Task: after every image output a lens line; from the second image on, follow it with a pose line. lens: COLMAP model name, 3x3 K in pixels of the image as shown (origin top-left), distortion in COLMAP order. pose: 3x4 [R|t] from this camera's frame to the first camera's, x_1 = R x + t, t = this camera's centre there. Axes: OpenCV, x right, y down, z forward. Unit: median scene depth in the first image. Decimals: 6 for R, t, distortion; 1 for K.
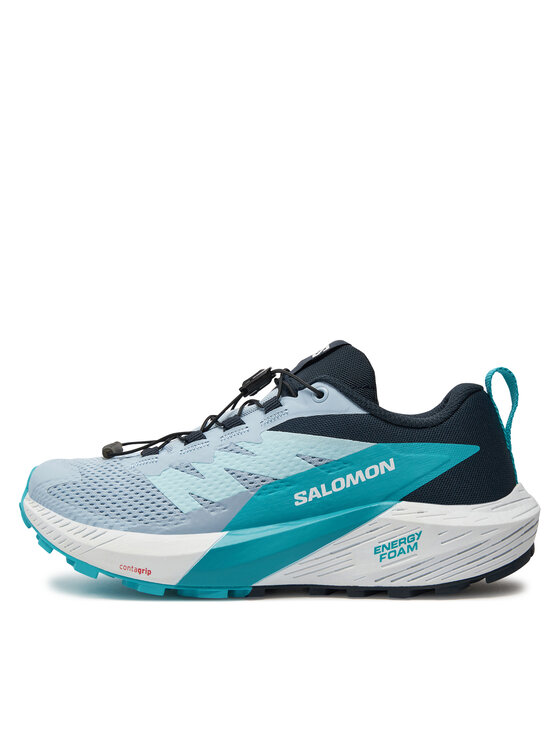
lens RADIAL K [[797.4, 0, 280.7], [0, 797.4, 426.4], [0, 0, 1]] dist [-0.067428, -0.002936]
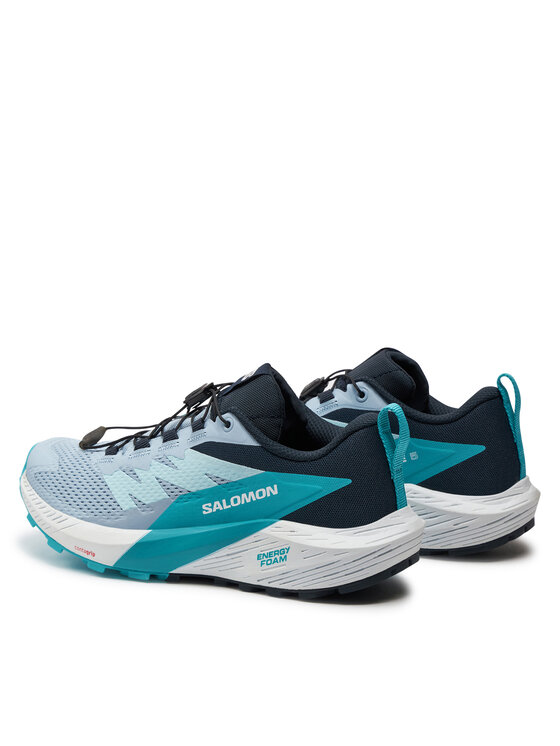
lens RADIAL K [[2198.1, 0, 280.0], [0, 2198.1, 373.0], [0, 0, 1]] dist [-0.013253, -0.073206]
pose [[0.924430, 0.080912, -0.372670, 1.385145], [0.005595, 0.974250, 0.225402, -0.884291], [0.381312, -0.210453, 0.900173, -1.987573]]
